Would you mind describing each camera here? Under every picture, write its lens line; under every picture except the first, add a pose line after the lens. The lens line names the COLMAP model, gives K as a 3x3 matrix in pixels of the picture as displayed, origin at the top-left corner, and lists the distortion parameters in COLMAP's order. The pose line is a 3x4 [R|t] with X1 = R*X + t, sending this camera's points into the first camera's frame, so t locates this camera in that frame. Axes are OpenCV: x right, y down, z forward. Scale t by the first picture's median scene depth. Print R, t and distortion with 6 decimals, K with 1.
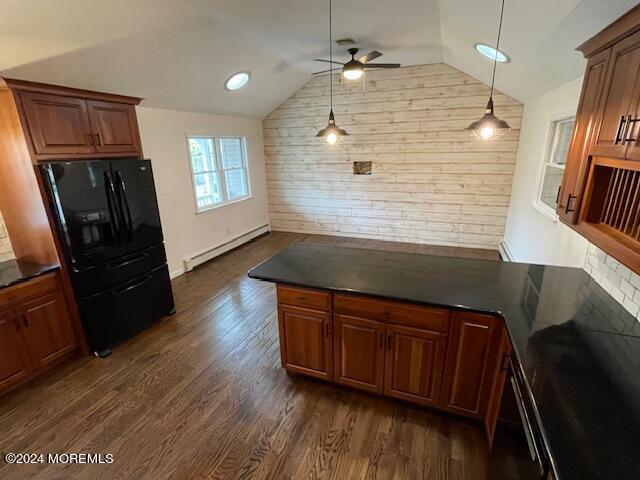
lens RADIAL K [[310.1, 0, 323.2], [0, 310.1, 240.6], [0, 0, 1]] dist [-0.013380, -0.000098]
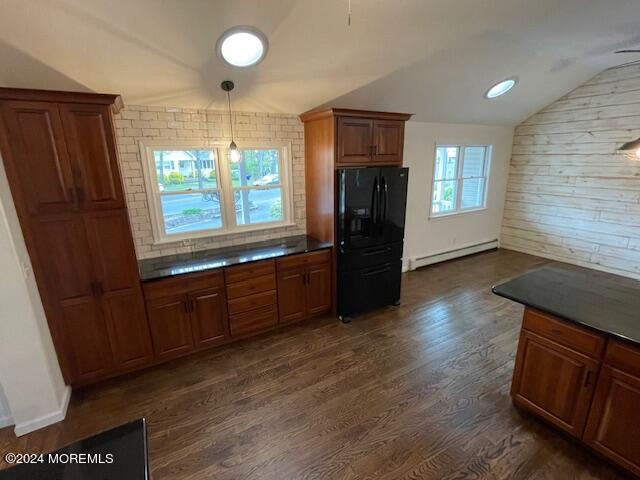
lens RADIAL K [[310.1, 0, 318.7], [0, 310.1, 240.3], [0, 0, 1]] dist [-0.013380, -0.000098]
pose [[0.776166, 0.172233, -0.606549, -0.084702], [-0.182746, 0.982128, 0.045032, 0.011564], [0.603465, 0.075892, 0.793769, -0.096845]]
